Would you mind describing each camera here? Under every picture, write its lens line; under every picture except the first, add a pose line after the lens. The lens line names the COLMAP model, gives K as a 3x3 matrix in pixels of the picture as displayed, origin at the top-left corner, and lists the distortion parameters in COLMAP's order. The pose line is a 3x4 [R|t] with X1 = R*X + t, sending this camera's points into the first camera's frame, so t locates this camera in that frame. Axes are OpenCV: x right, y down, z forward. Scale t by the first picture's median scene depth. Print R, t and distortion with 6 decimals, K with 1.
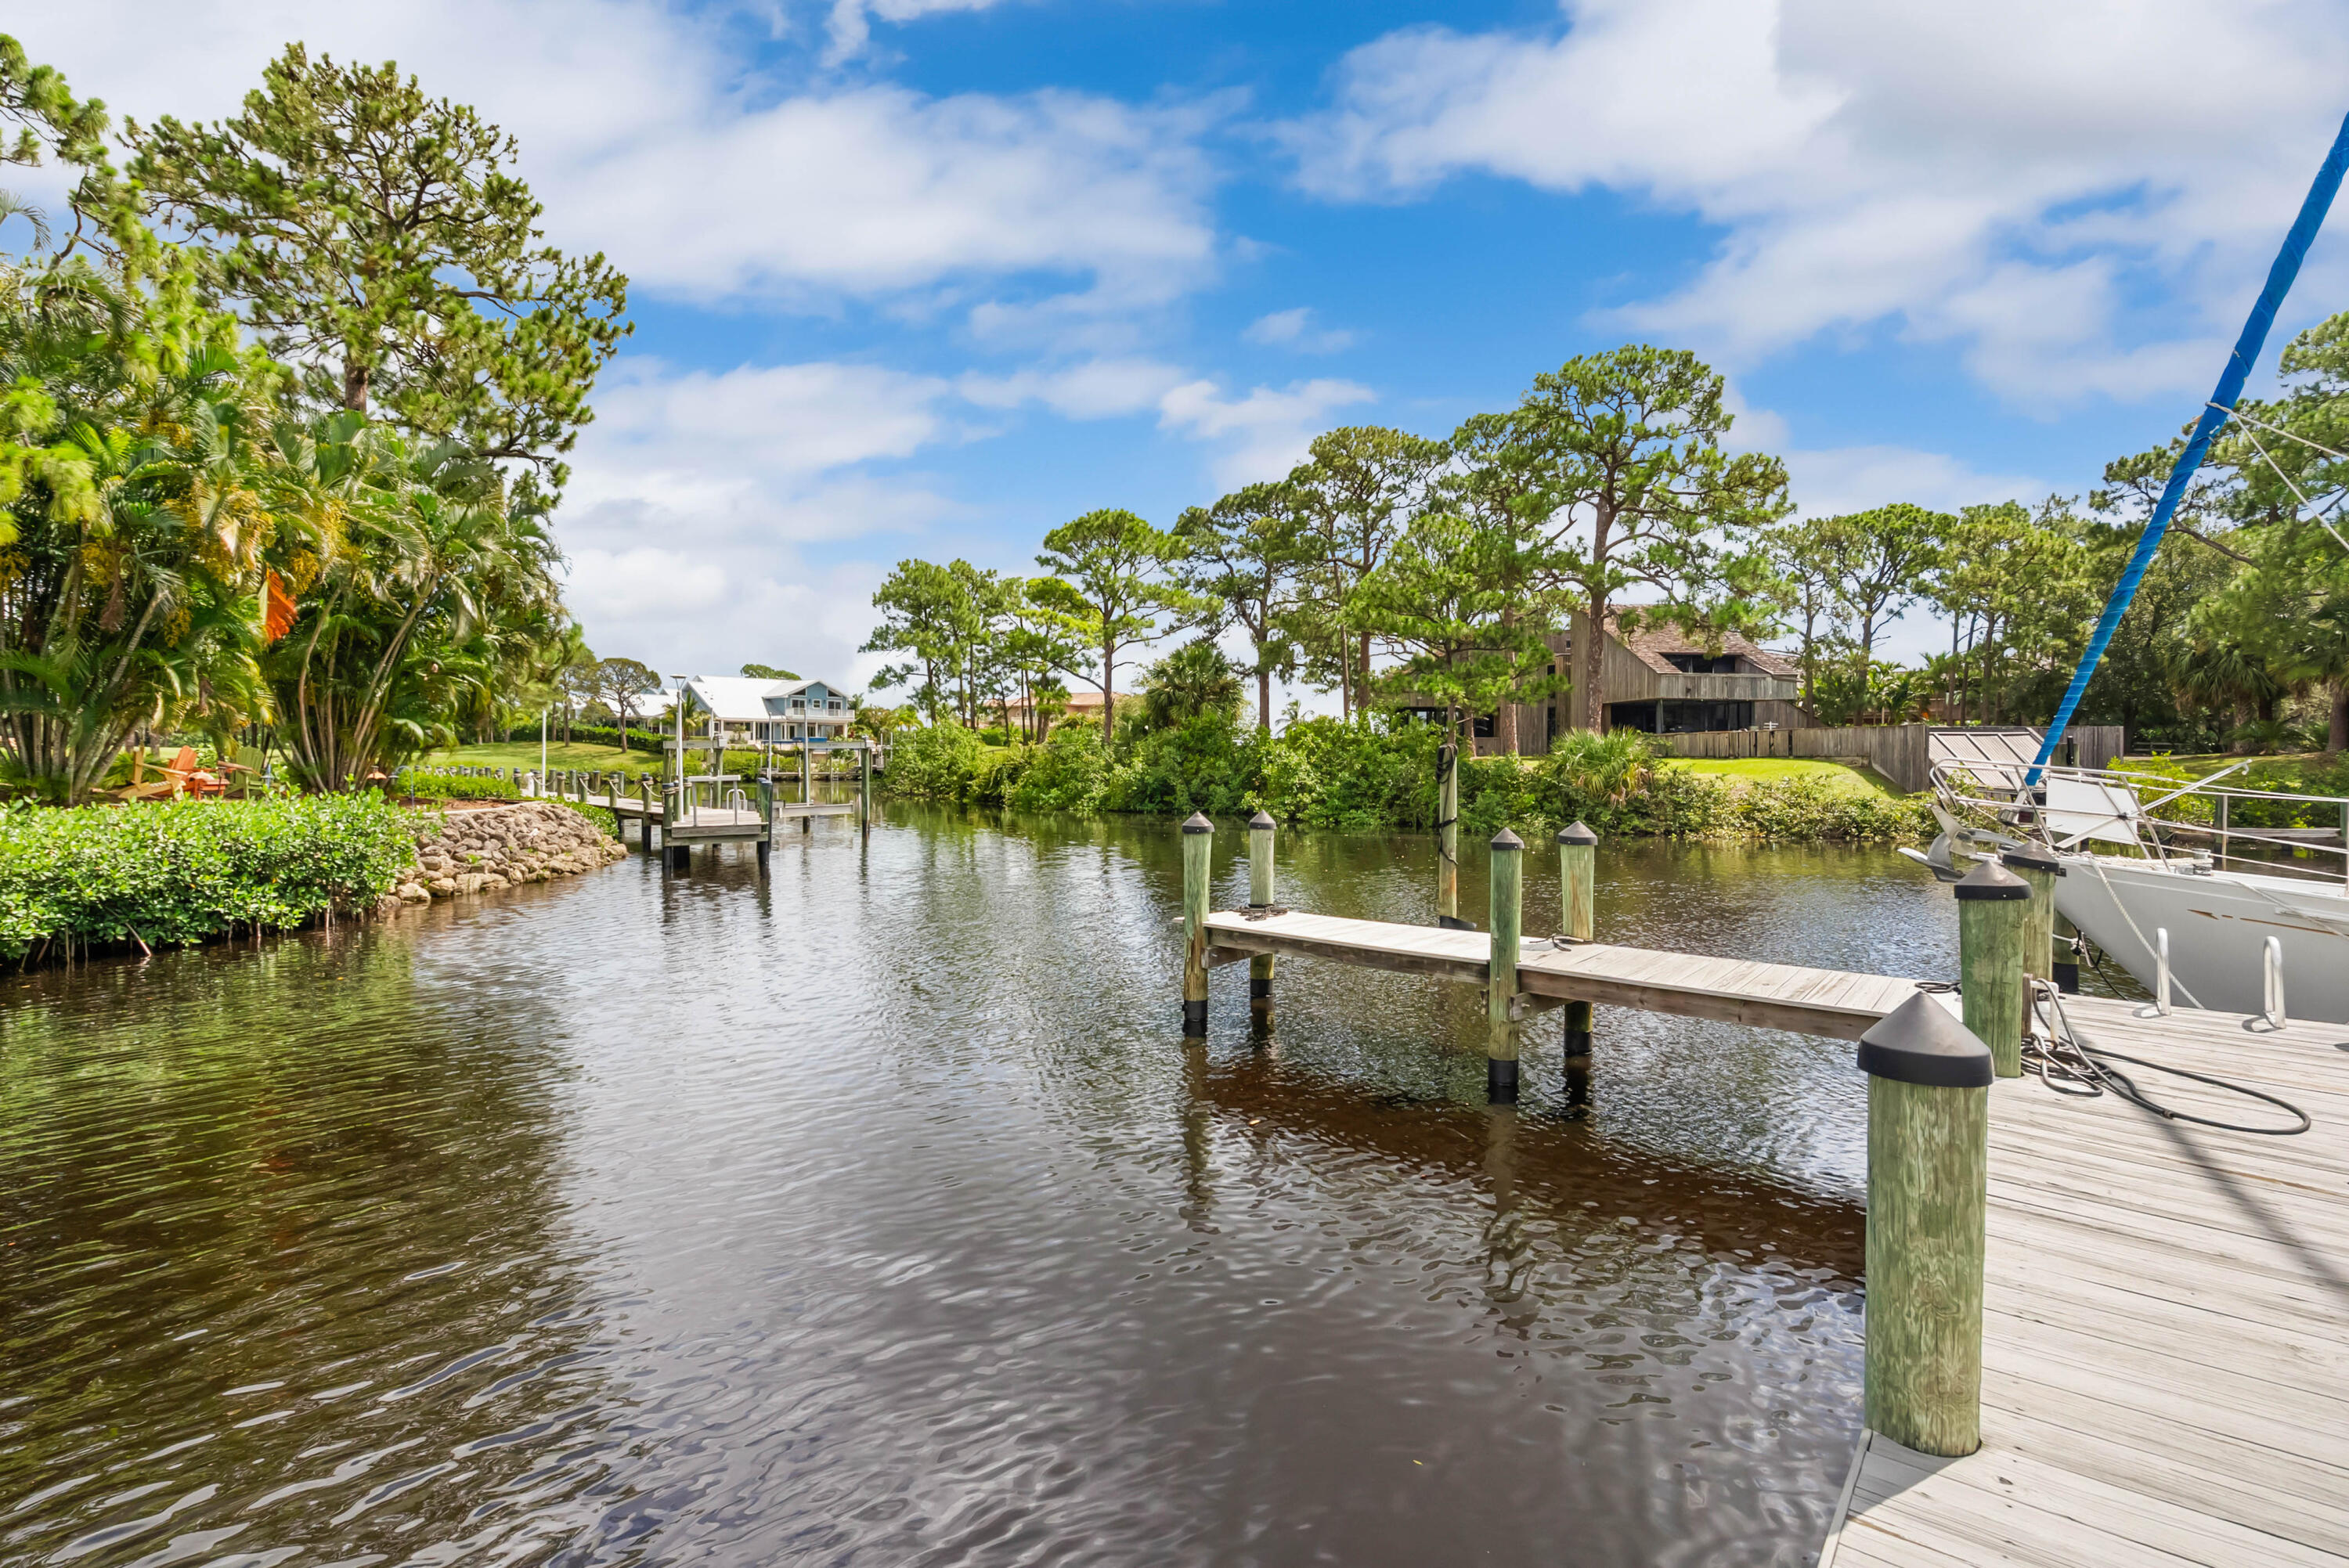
lens RADIAL K [[1086.9, 0, 1164.8], [0, 1086.9, 747.1], [0, 0, 1]] dist [-0.002456, 0.000772]
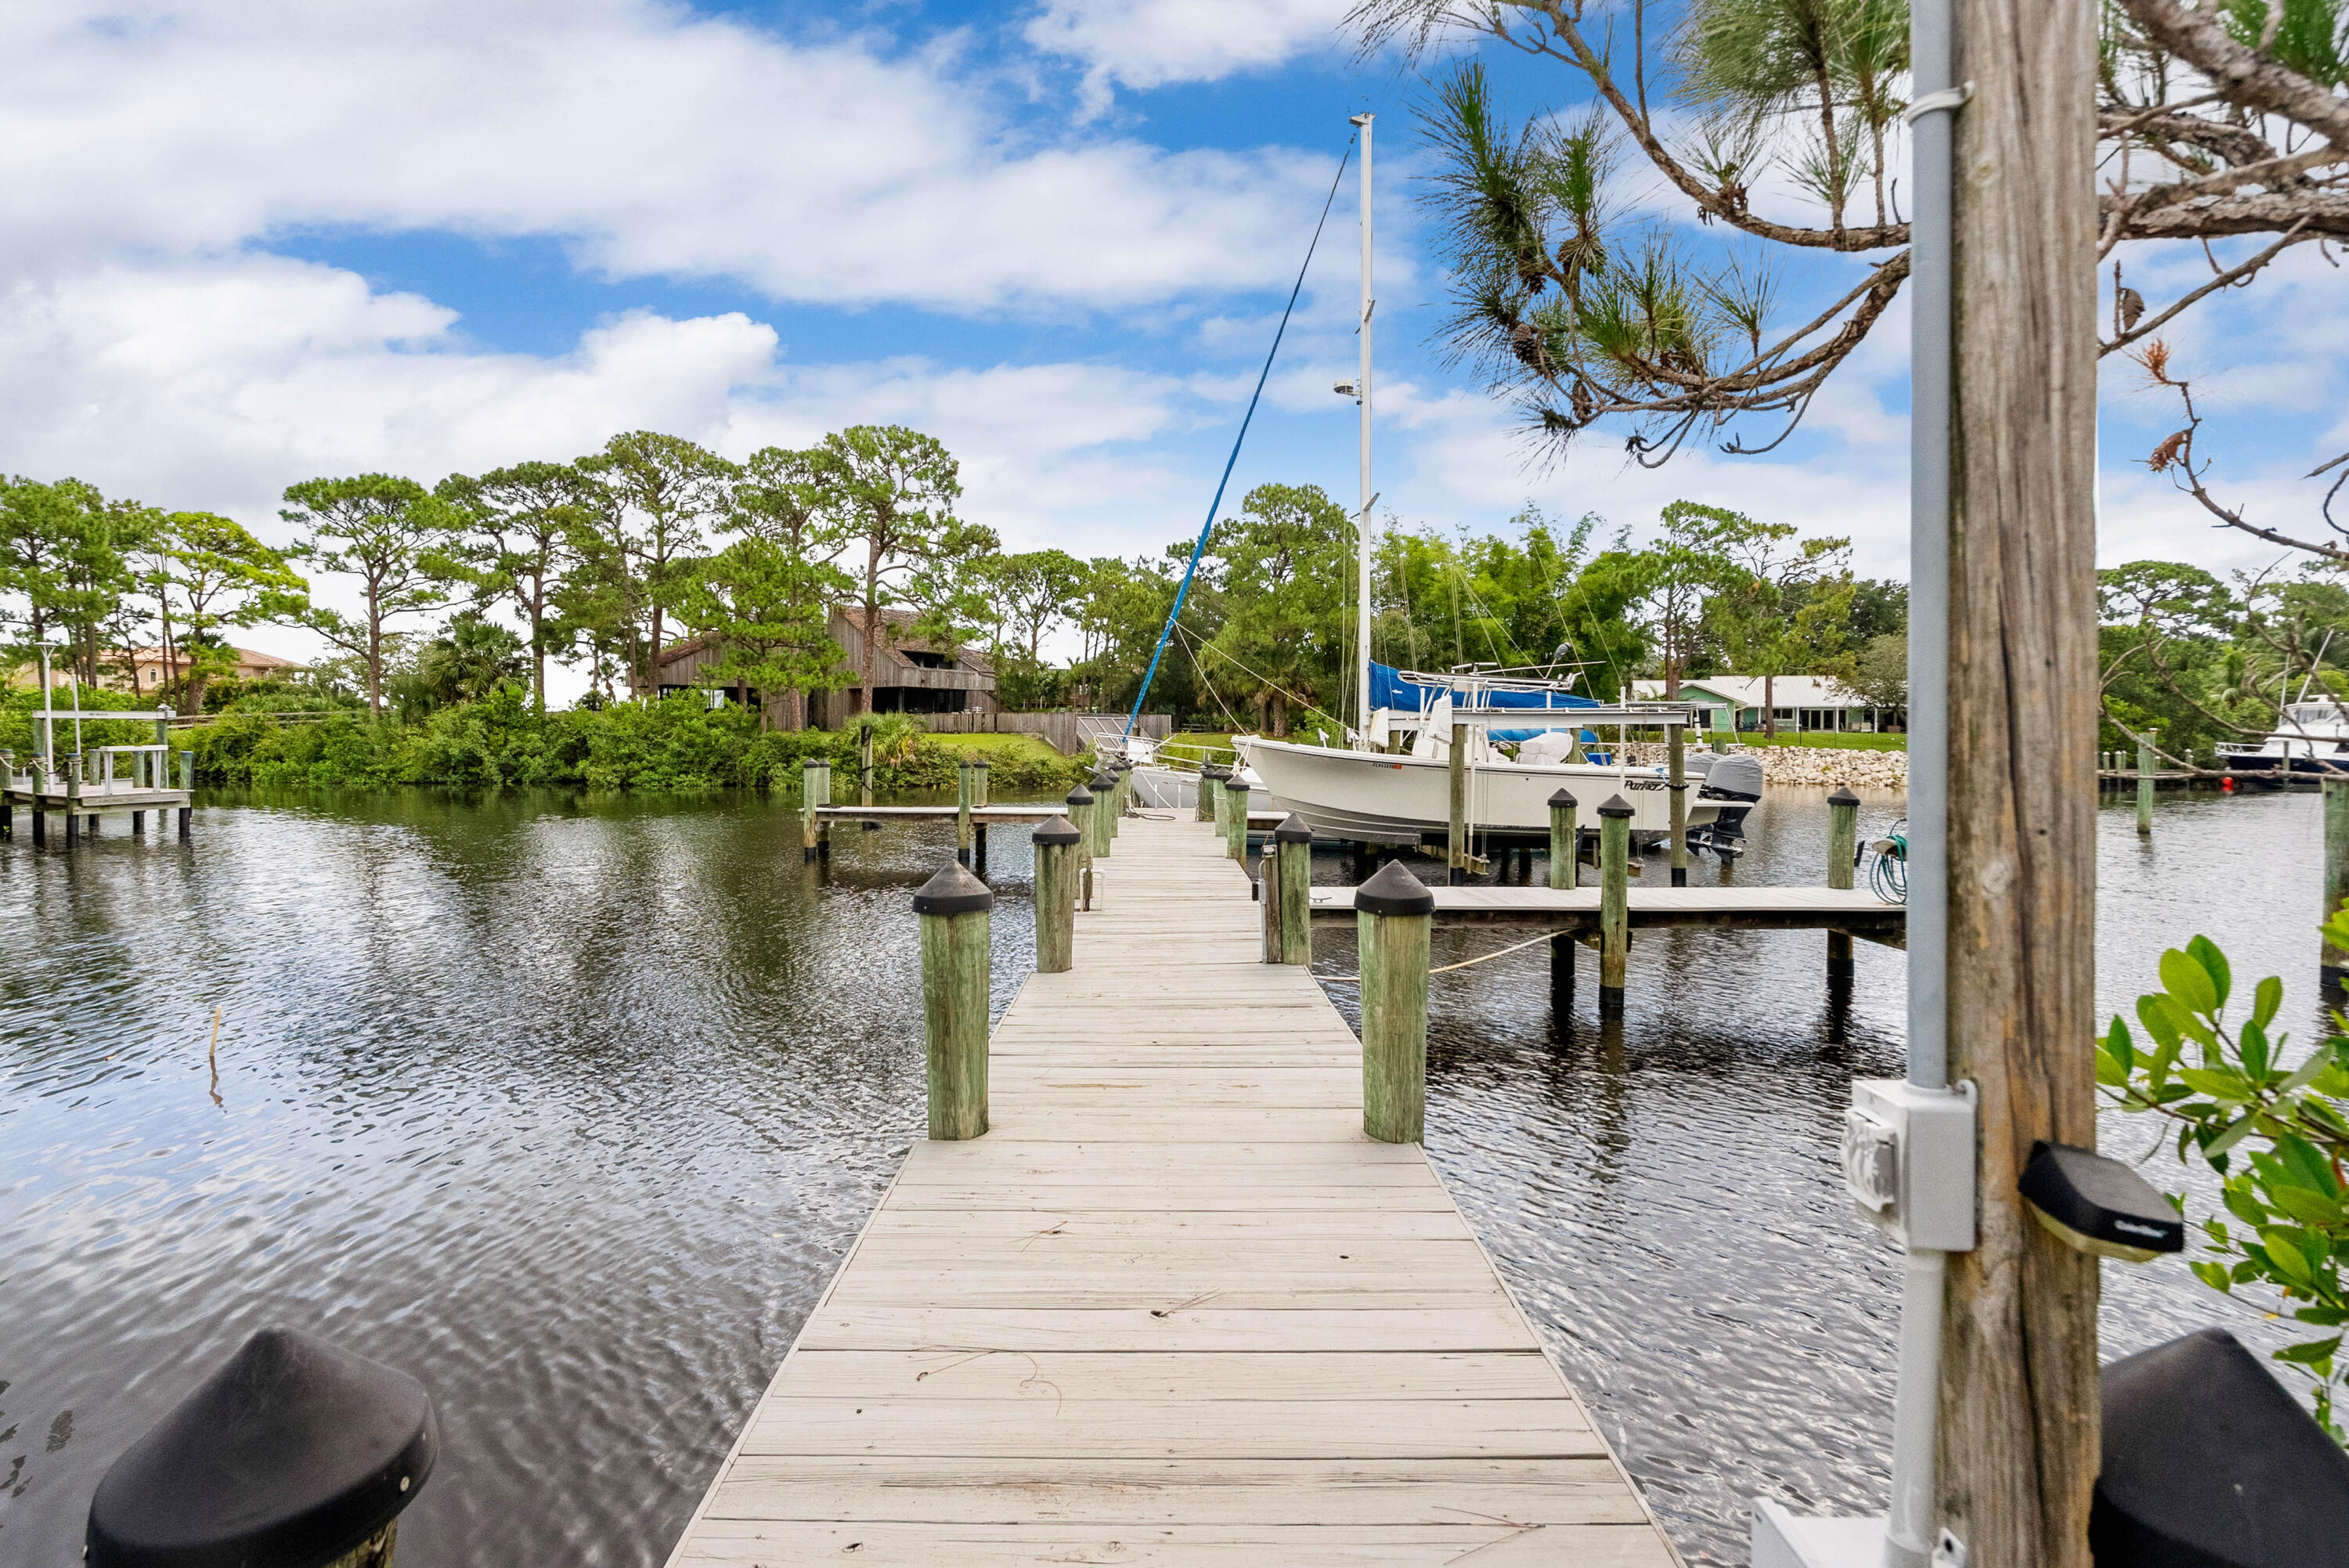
lens RADIAL K [[1086.9, 0, 1163.2], [0, 1086.9, 764.8], [0, 0, 1]] dist [-0.002456, 0.000772]
pose [[0.761672, -0.015244, 0.647784, -0.148004], [-0.010584, 0.999297, 0.035960, -0.001703], [-0.647877, -0.034246, 0.760975, -0.188401]]
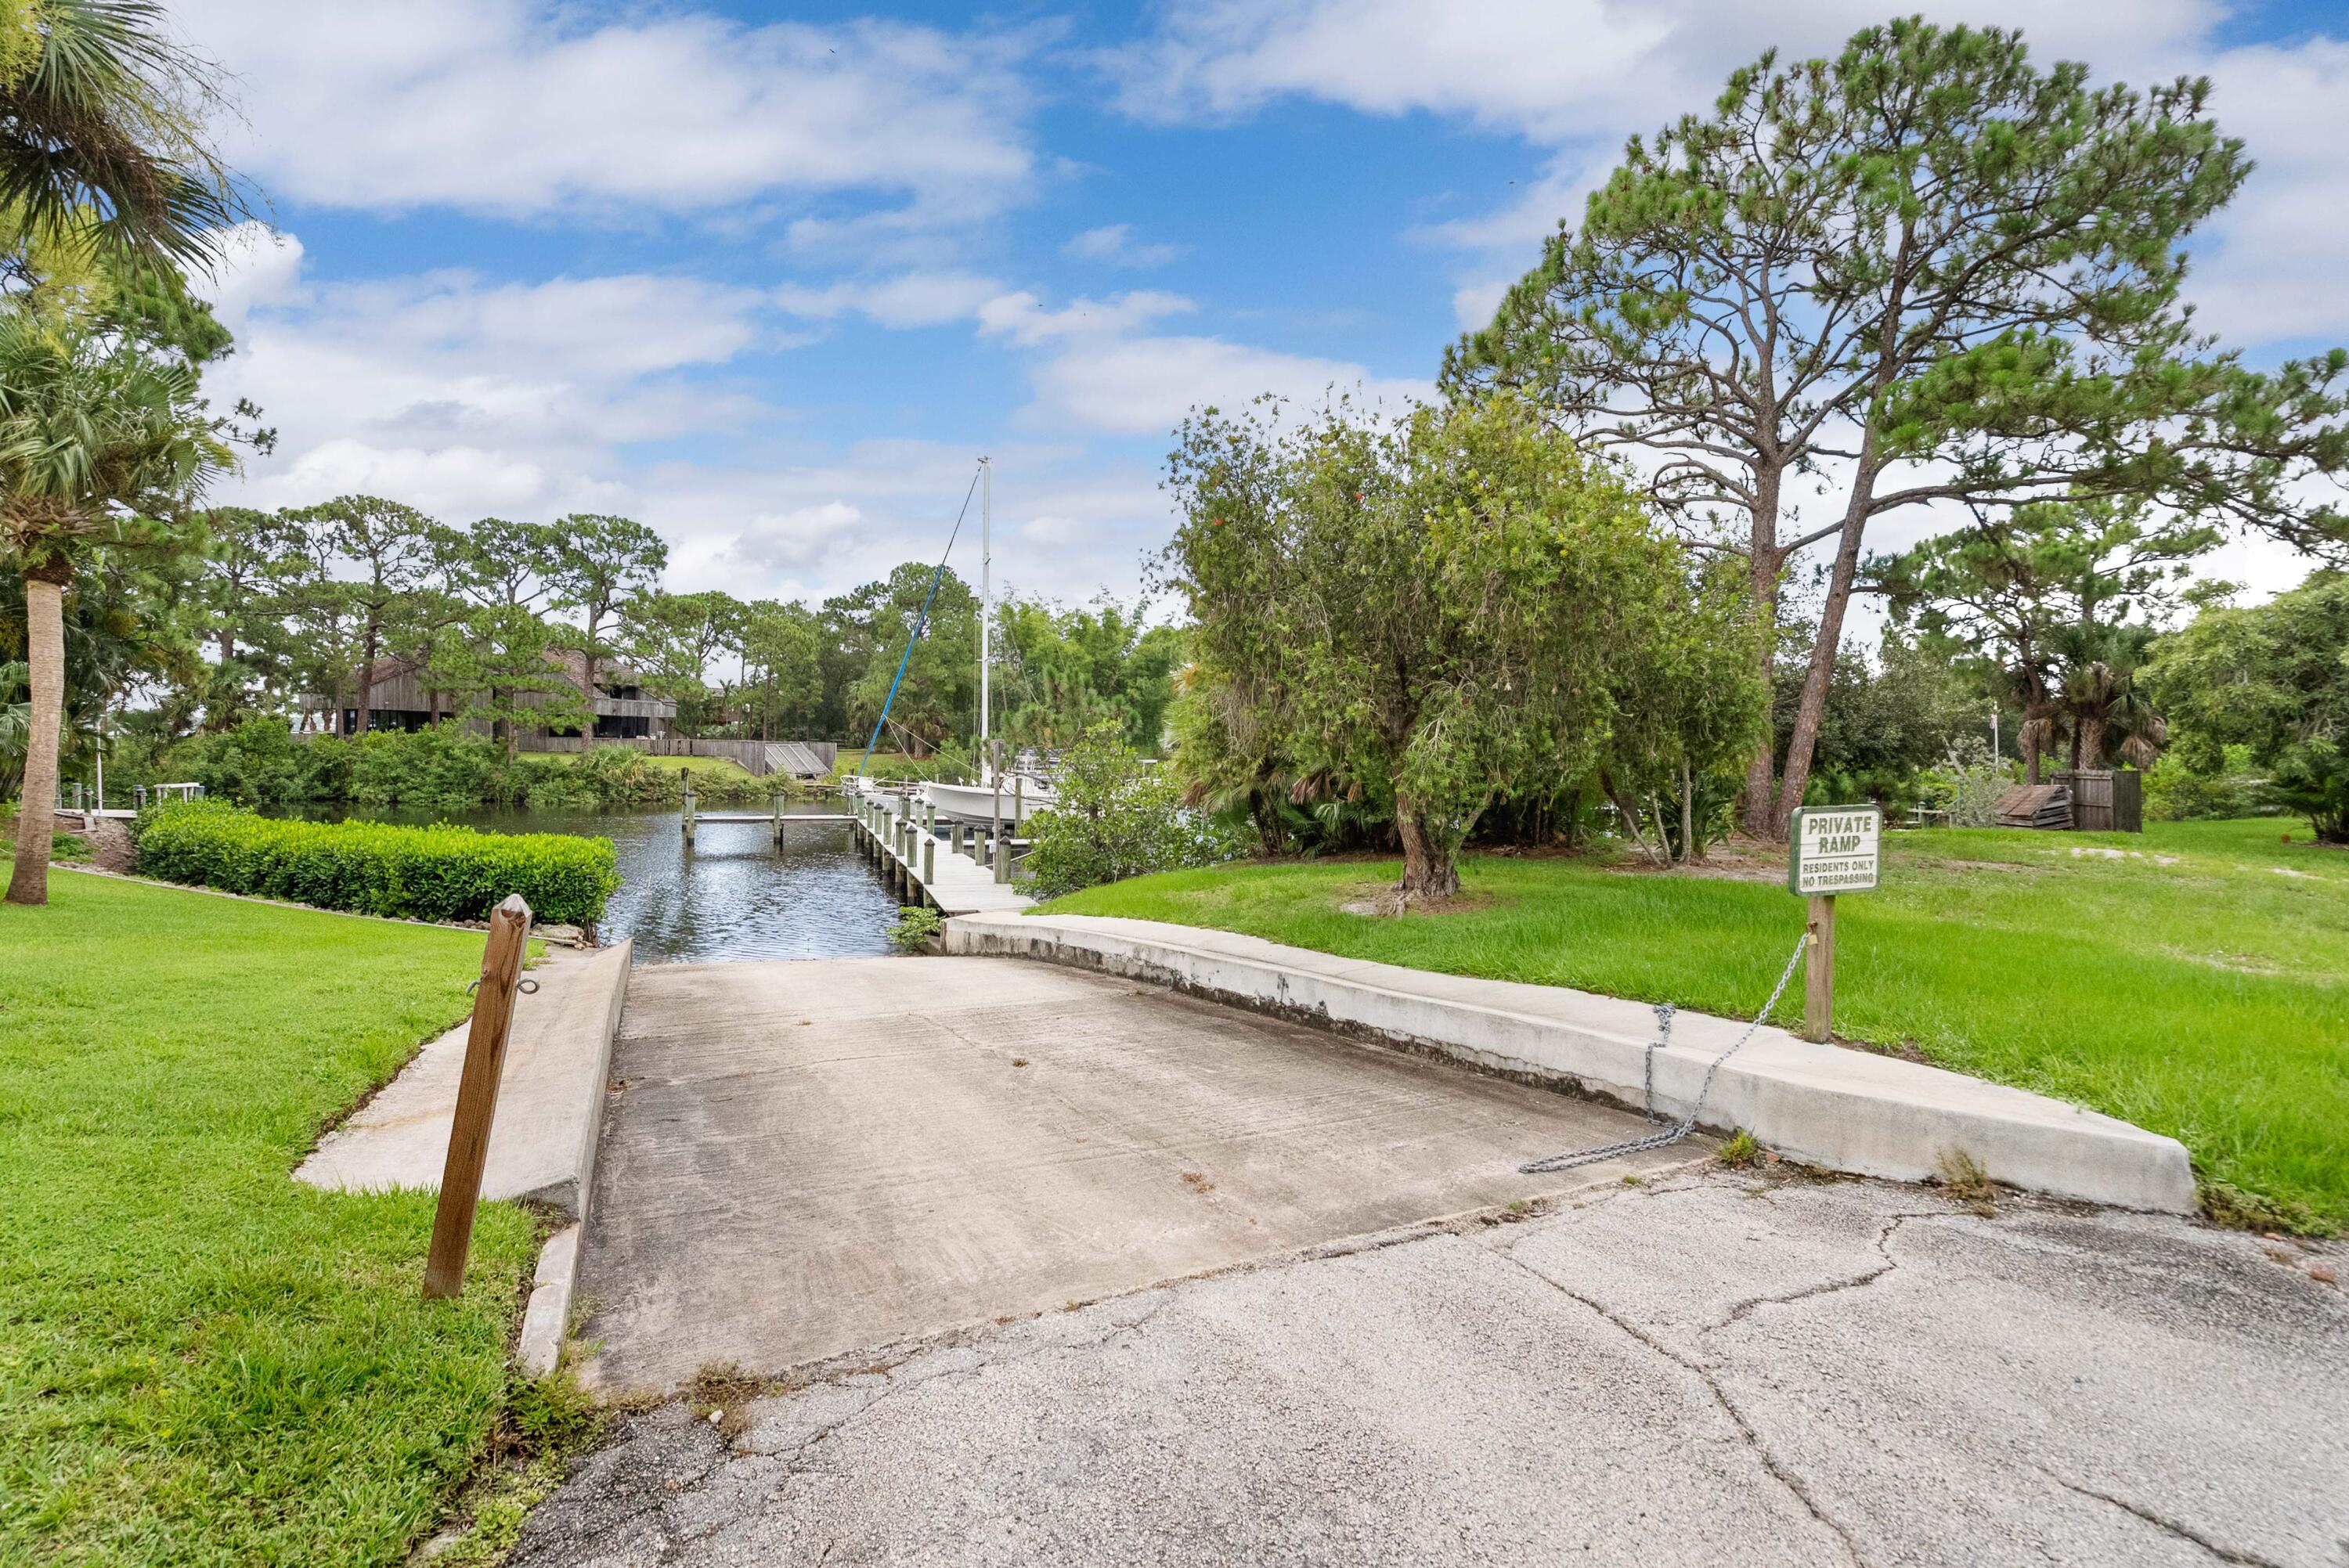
lens RADIAL K [[1086.9, 0, 1166.6], [0, 1086.9, 771.2], [0, 0, 1]] dist [-0.002456, 0.000772]
pose [[0.497818, -0.018070, 0.867093, -0.474289], [-0.022338, 0.999184, 0.033648, -0.034759], [-0.866994, -0.036120, 0.497008, -0.462115]]
